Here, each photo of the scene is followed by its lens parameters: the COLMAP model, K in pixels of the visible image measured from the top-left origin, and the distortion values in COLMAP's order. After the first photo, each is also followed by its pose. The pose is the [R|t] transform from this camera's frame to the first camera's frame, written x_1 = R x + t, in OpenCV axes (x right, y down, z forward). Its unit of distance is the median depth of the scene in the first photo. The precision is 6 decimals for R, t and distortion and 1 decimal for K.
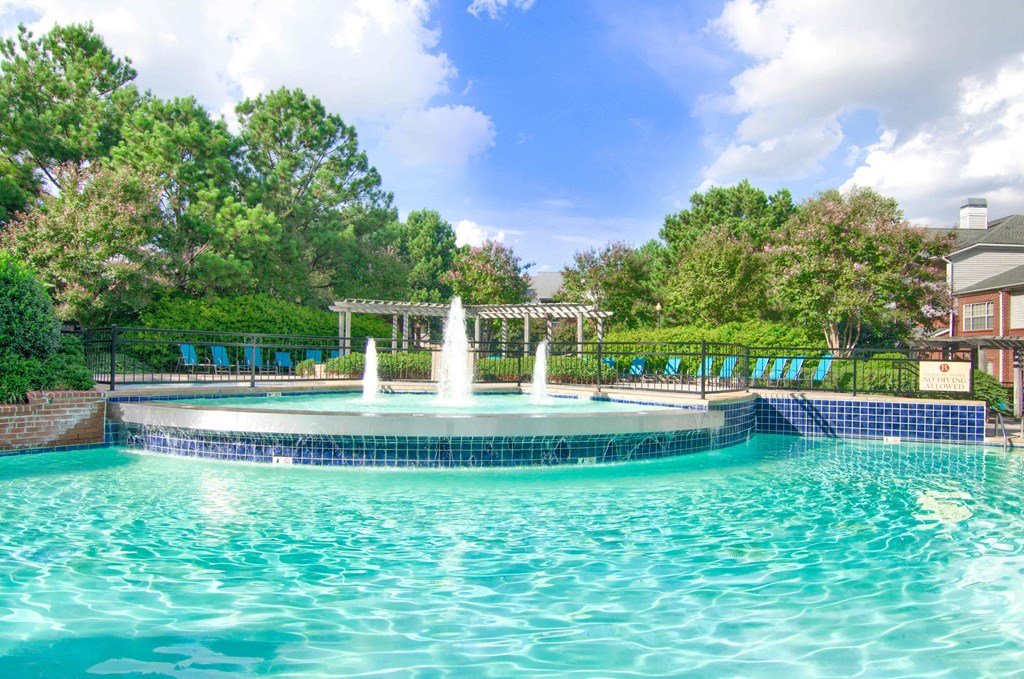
lens RADIAL K [[616.7, 0, 512.0], [0, 616.7, 339.5], [0, 0, 1]] dist [-0.029730, -0.001408]
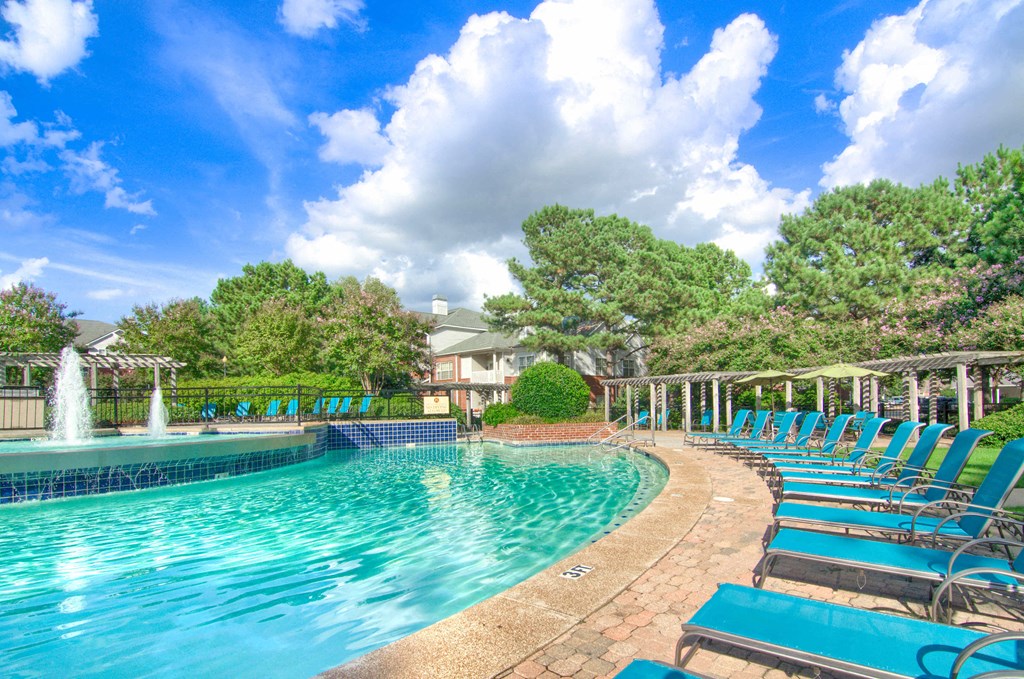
lens RADIAL K [[616.7, 0, 512.0], [0, 616.7, 339.5], [0, 0, 1]] dist [-0.029730, -0.001408]
pose [[0.694628, 0.049075, 0.717693, -0.290374], [0.014546, 0.996508, -0.082219, 0.016763], [-0.719222, 0.067551, 0.691489, -0.267399]]
